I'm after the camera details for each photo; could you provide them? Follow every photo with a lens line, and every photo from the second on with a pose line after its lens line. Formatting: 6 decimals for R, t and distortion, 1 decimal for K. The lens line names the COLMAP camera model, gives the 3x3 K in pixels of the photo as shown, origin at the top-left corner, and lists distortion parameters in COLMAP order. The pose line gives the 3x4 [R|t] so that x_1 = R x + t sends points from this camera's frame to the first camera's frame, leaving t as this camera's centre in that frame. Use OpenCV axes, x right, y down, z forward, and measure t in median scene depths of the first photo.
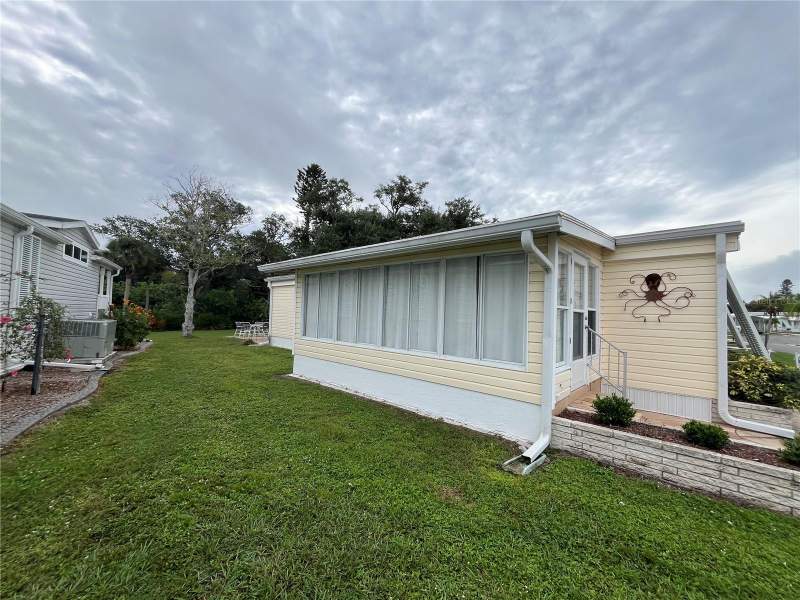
lens RADIAL K [[327.7, 0, 402.0], [0, 327.7, 300.9], [0, 0, 1]] dist [0.000923, 0.000416]
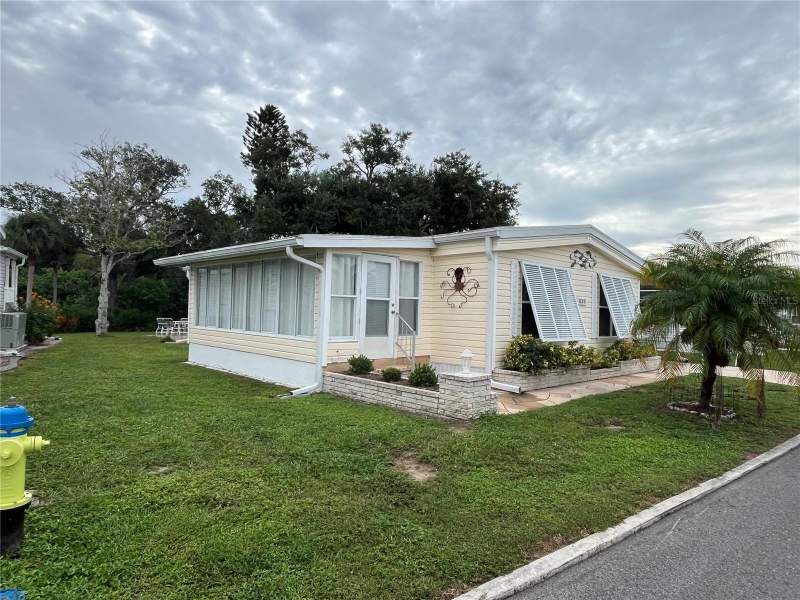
lens RADIAL K [[504.4, 0, 396.3], [0, 504.4, 302.7], [0, 0, 1]] dist [0.019895, -0.014784]
pose [[0.997623, -0.005547, -0.068690, 0.122066], [0.007085, 0.999729, 0.022163, 0.000357], [0.068548, -0.022597, 0.997392, -0.157295]]
